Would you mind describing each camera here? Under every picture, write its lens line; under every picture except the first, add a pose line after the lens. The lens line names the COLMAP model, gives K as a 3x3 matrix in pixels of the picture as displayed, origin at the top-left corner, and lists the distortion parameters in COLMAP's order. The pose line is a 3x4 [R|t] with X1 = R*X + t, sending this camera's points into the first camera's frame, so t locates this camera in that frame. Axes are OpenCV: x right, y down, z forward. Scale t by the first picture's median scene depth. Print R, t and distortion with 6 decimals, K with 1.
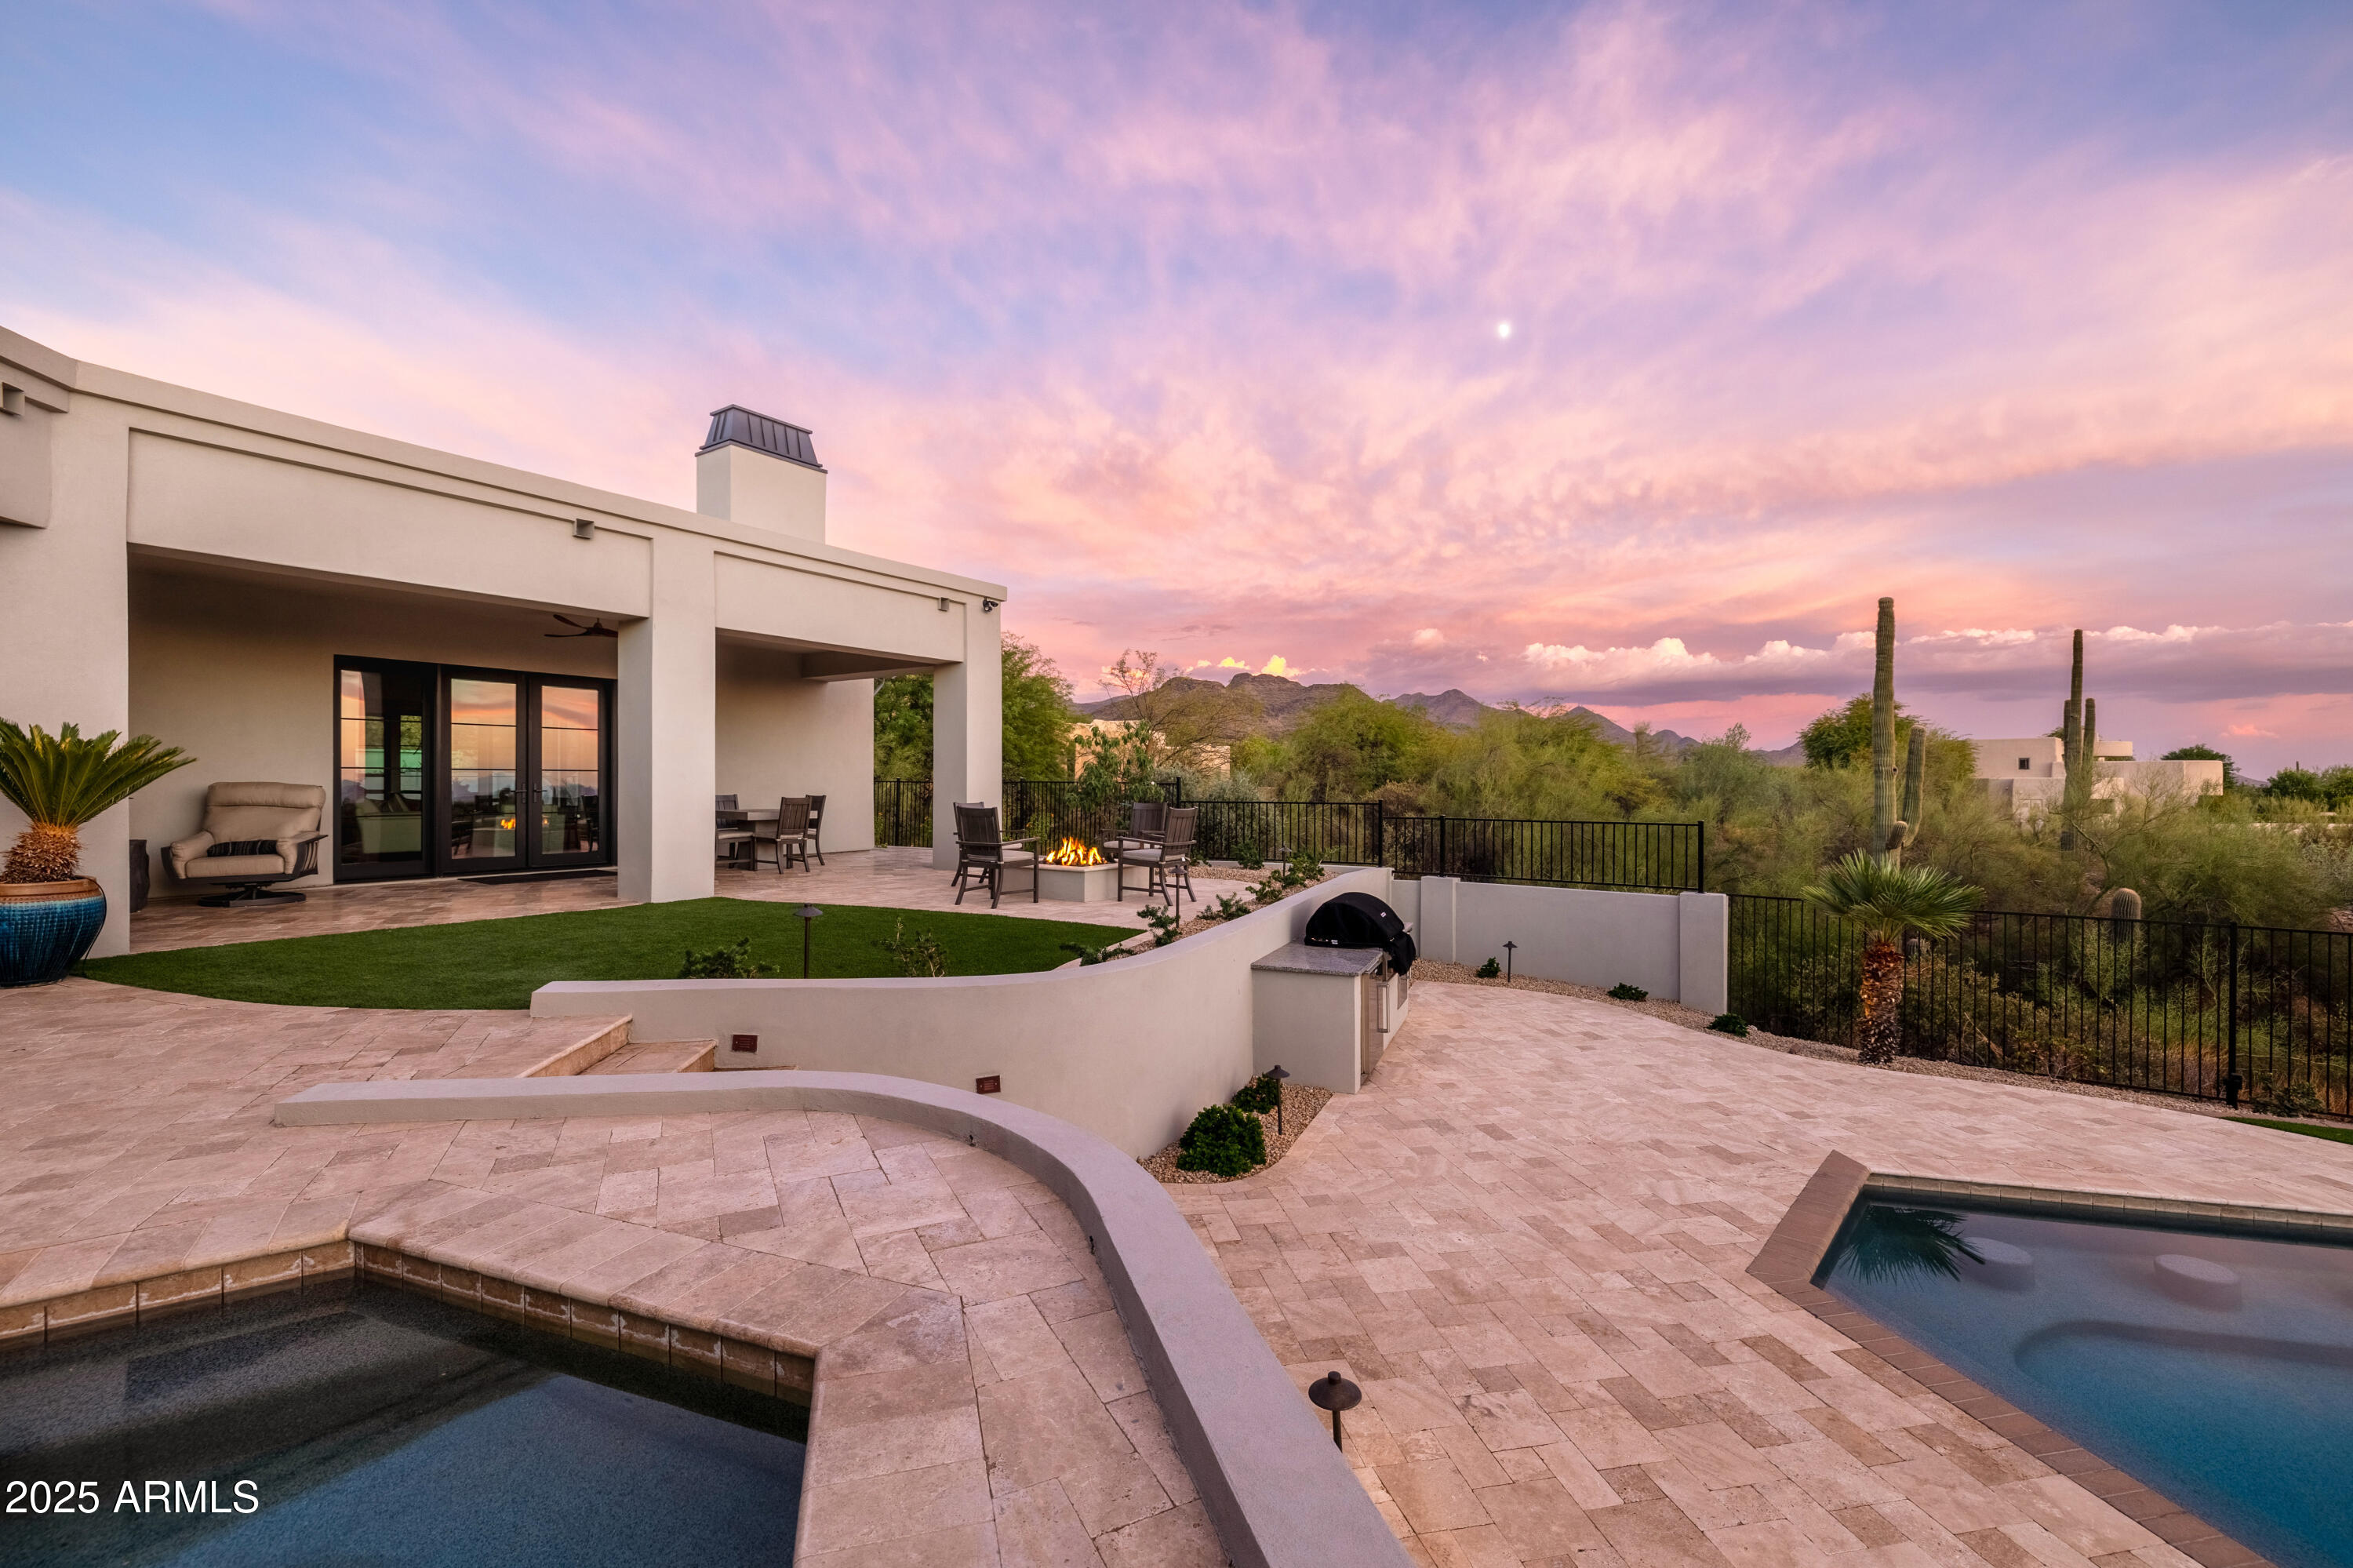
lens RADIAL K [[986.3, 0, 1170.8], [0, 986.3, 780.7], [0, 0, 1]] dist [0.000123, -0.000563]
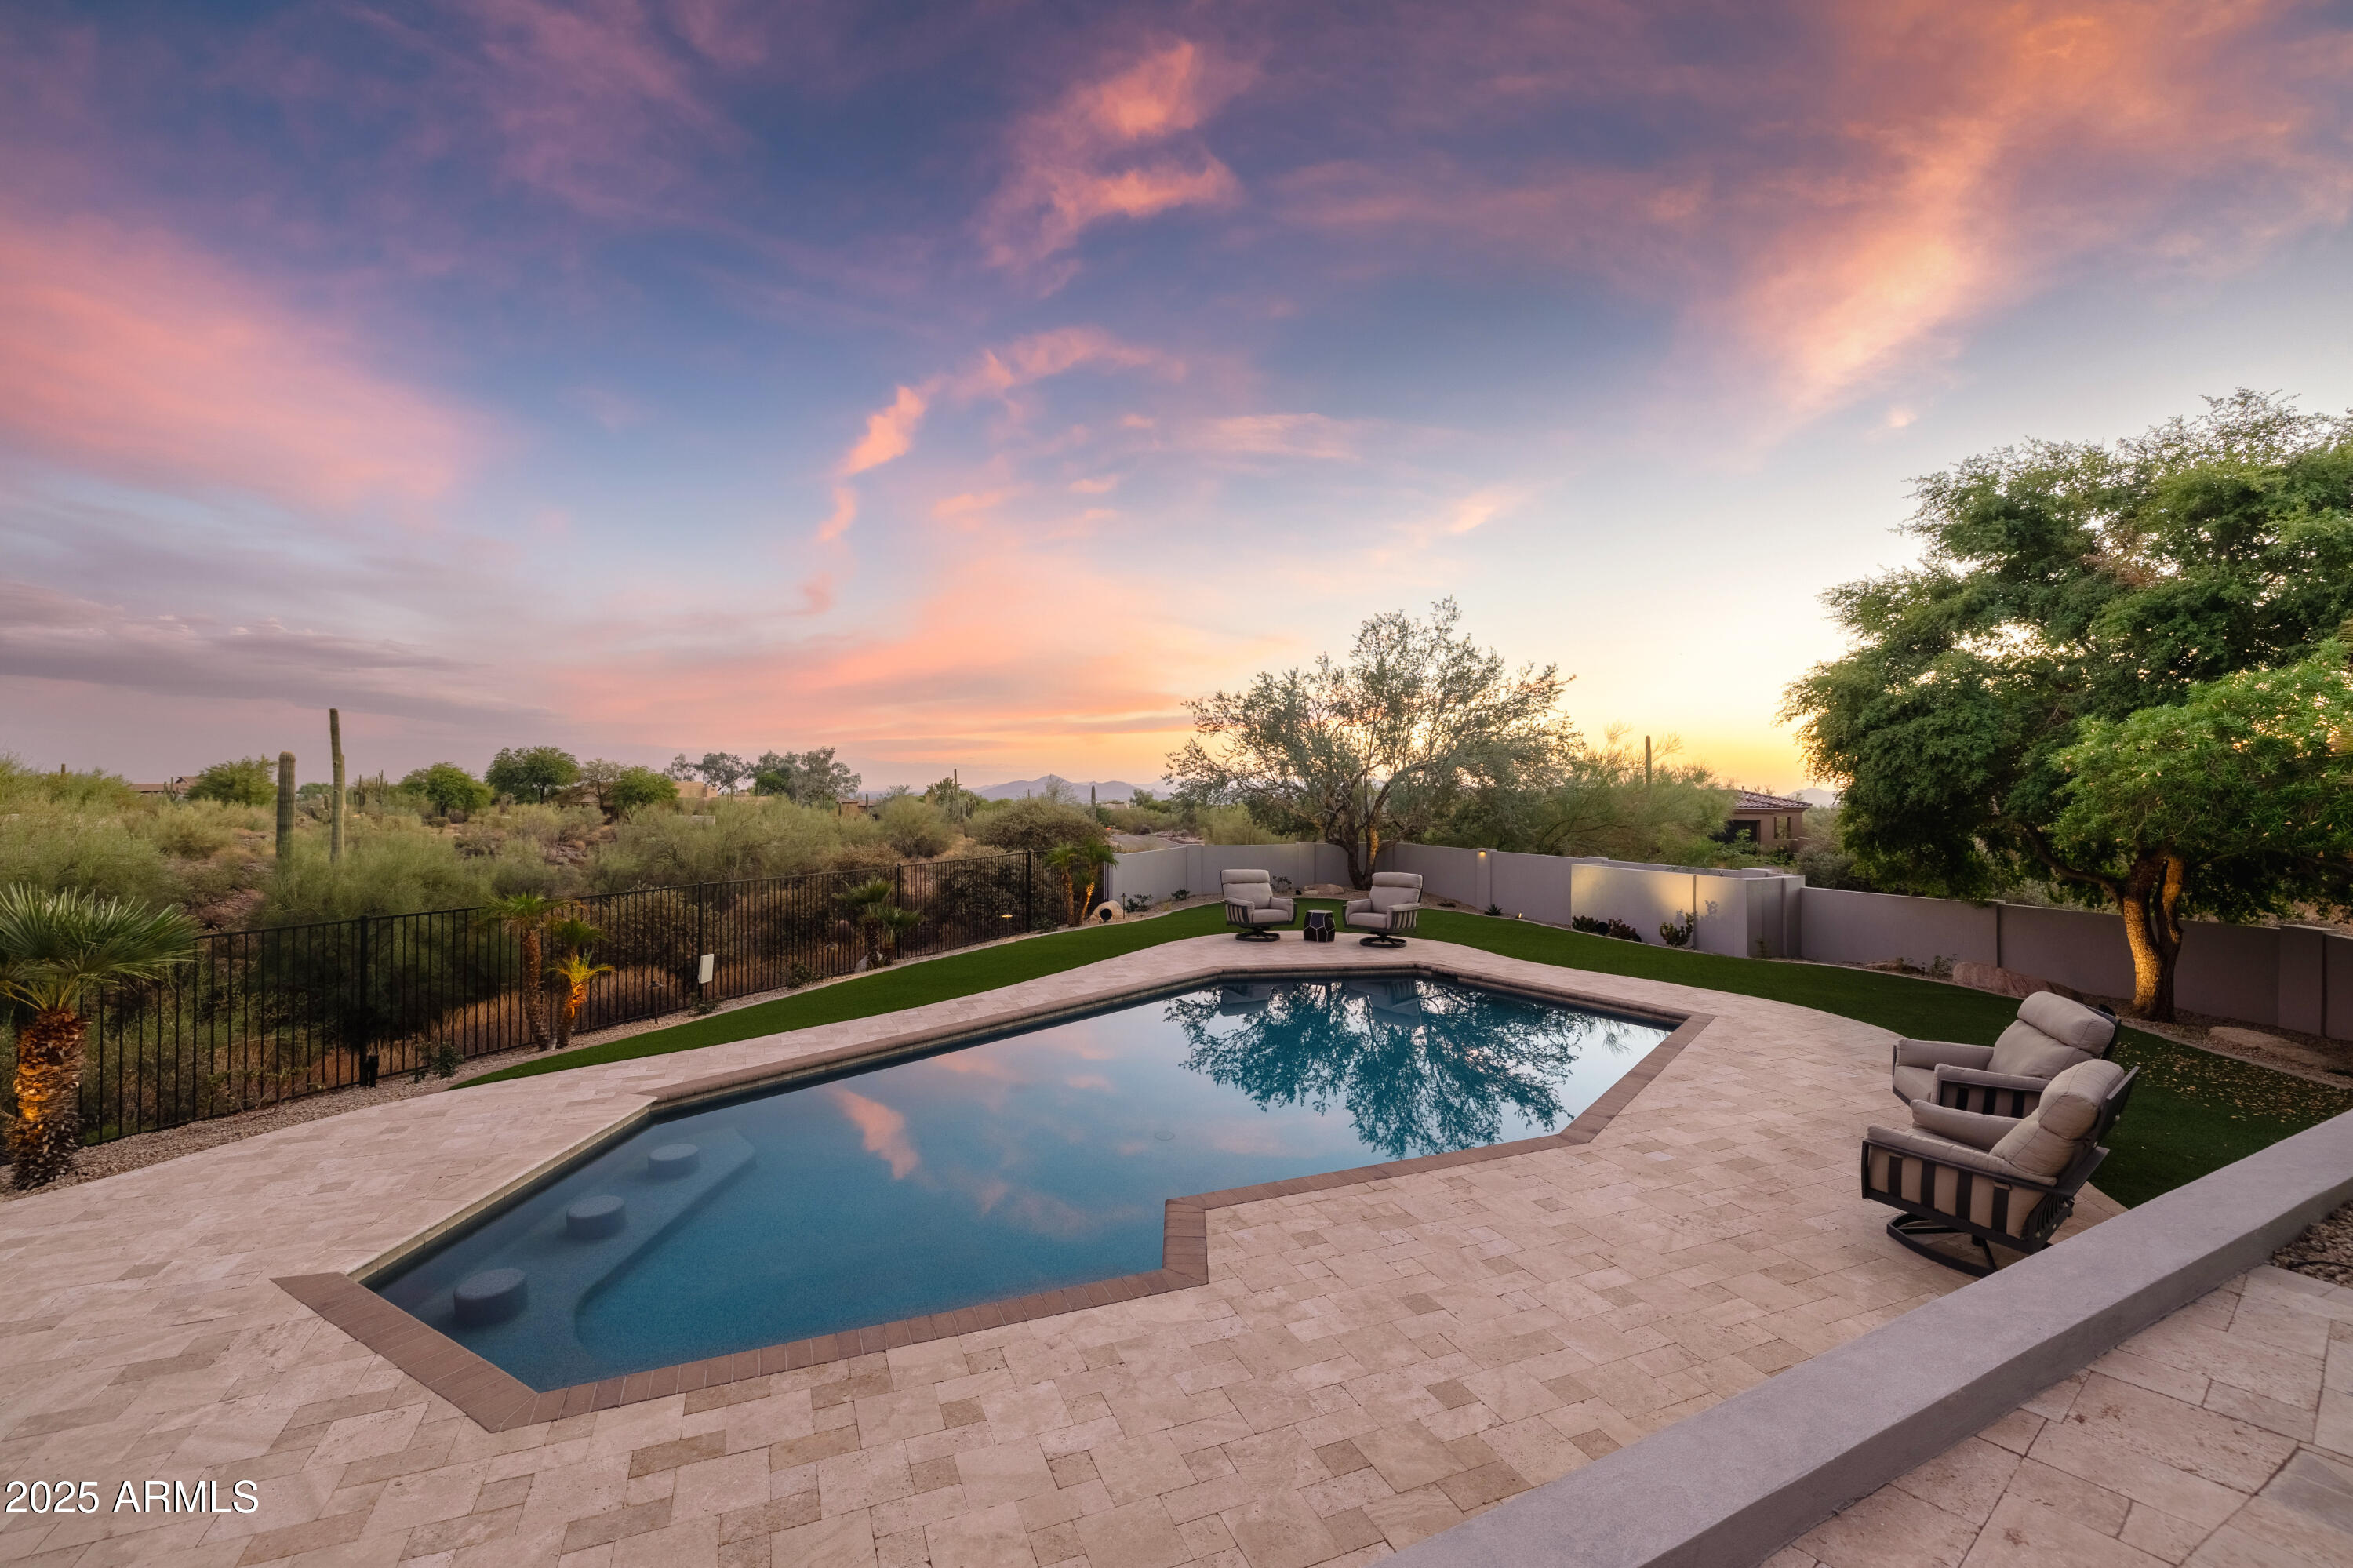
lens RADIAL K [[986.3, 0, 1170.8], [0, 986.3, 780.7], [0, 0, 1]] dist [0.000123, -0.000563]
pose [[-0.213121, -0.000618, 0.977026, -0.267831], [-0.010637, 0.999942, -0.001688, -0.019830], [-0.976968, -0.010752, -0.213115, 0.595803]]
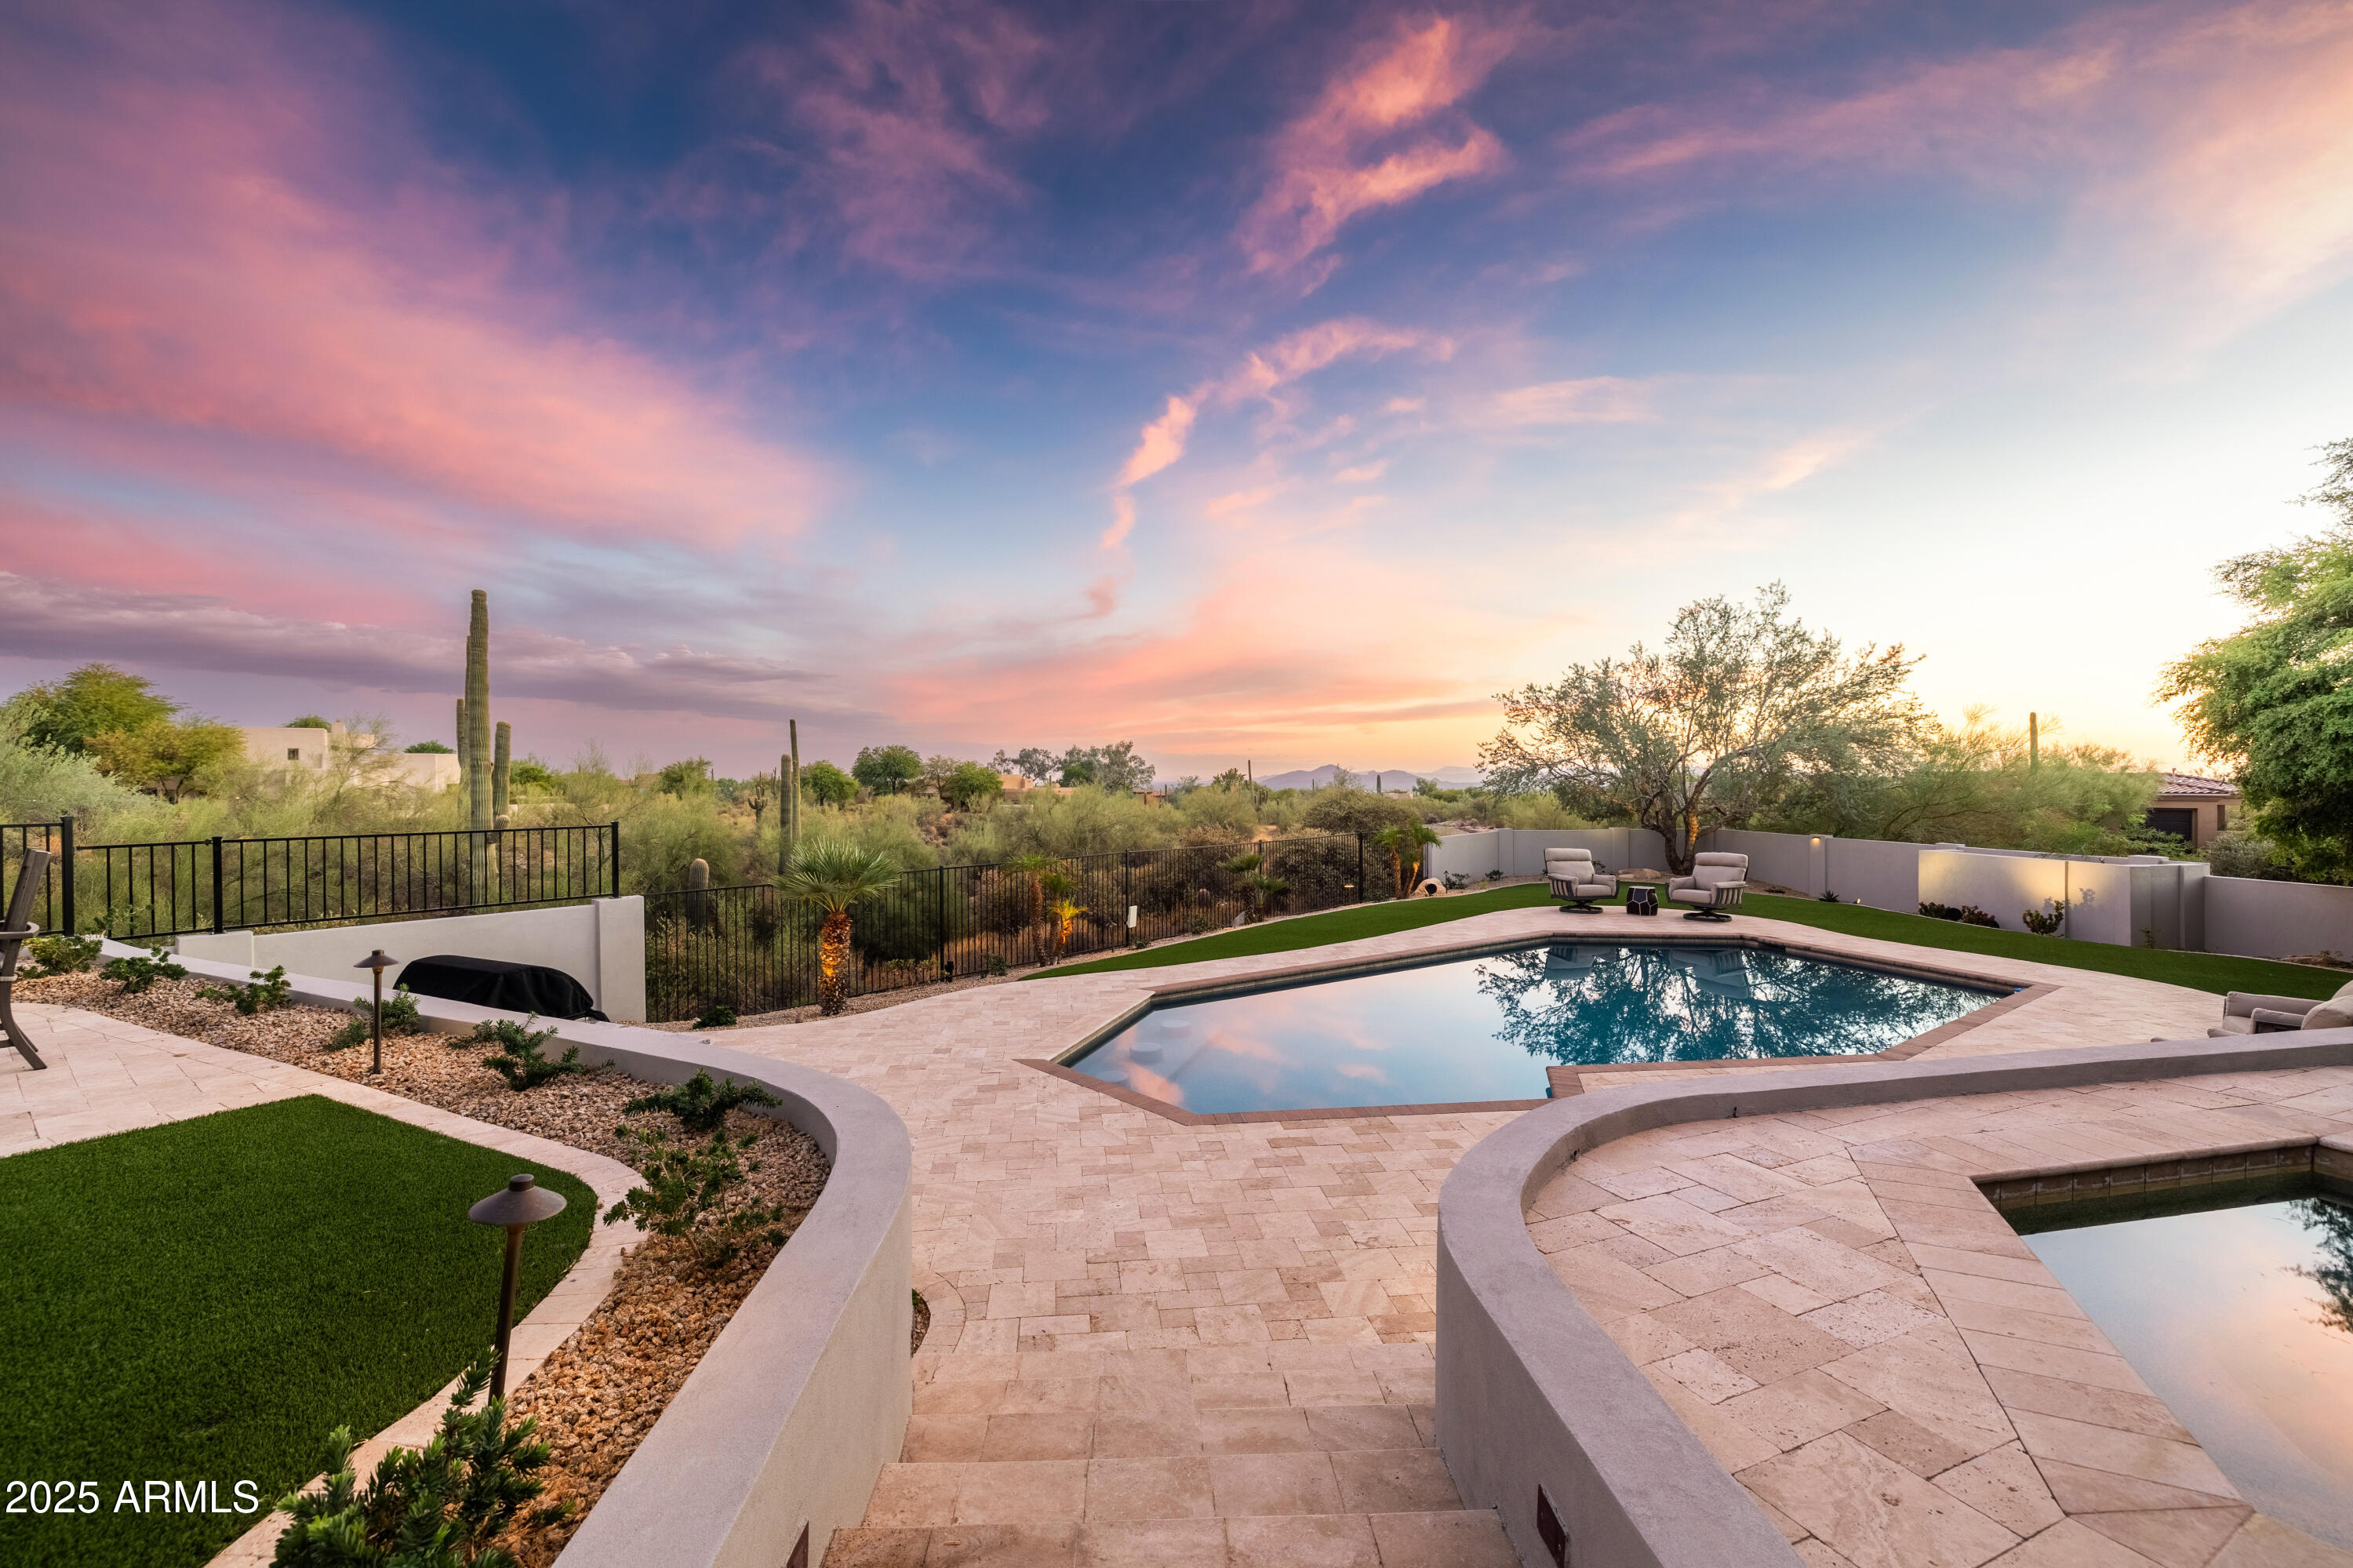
lens RADIAL K [[986.3, 0, 1170.8], [0, 986.3, 780.7], [0, 0, 1]] dist [0.000123, -0.000563]
pose [[0.062872, -0.010010, 0.997971, -0.778510], [-0.000569, 0.999949, 0.010065, -0.017136], [-0.998021, -0.001200, 0.062863, 0.860024]]
